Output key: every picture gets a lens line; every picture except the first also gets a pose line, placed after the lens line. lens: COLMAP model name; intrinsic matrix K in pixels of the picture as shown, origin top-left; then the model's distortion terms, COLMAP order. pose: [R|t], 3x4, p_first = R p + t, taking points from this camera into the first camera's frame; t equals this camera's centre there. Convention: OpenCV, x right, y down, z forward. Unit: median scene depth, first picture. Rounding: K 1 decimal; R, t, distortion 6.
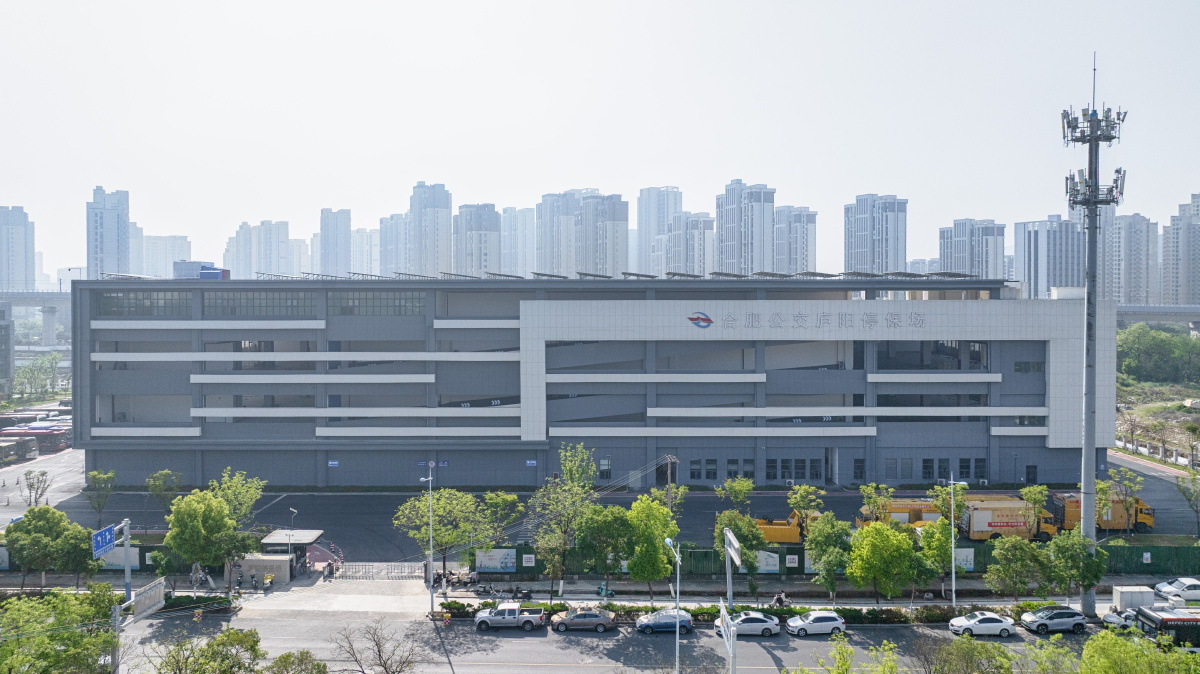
lens RADIAL K [[842.0, 0, 606.1], [0, 842.0, 334.7], [0, 0, 1]] dist [-0.000822, -0.007229]
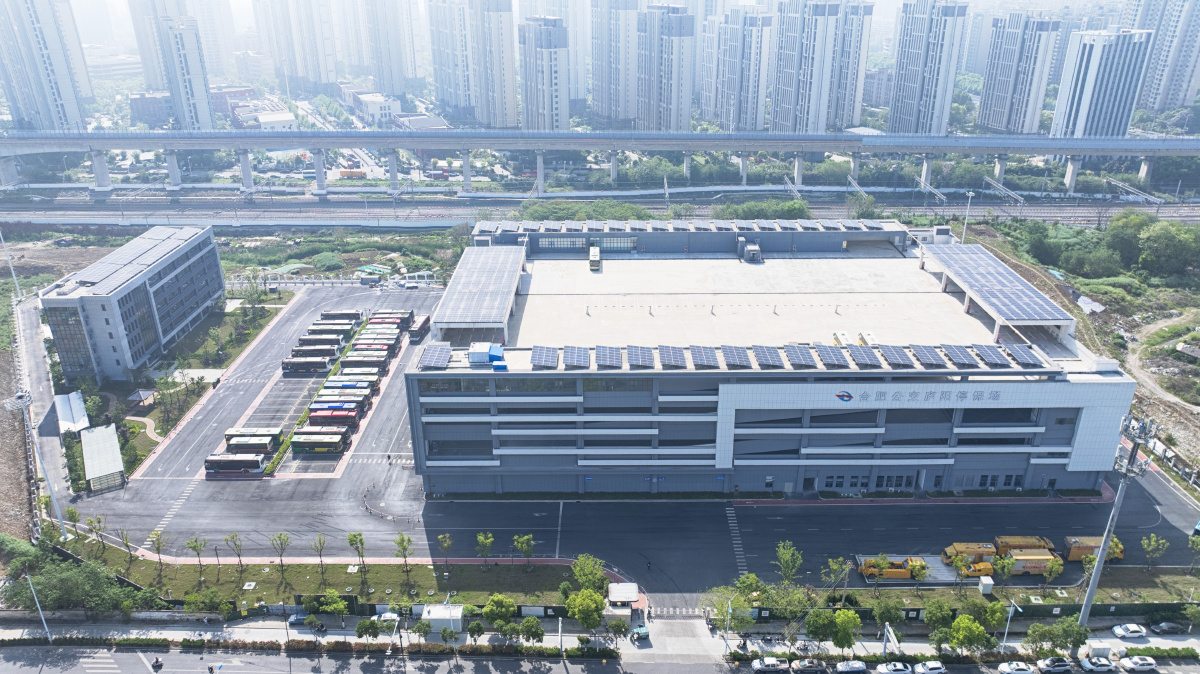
lens RADIAL K [[842.0, 0, 596.0], [0, 842.0, 336.4], [0, 0, 1]] dist [-0.000822, -0.007229]
pose [[0.999966, -0.007792, -0.002709, -0.306514], [0.008227, 0.917834, 0.396880, -0.682880], [-0.000606, -0.396888, 0.917867, -0.281464]]
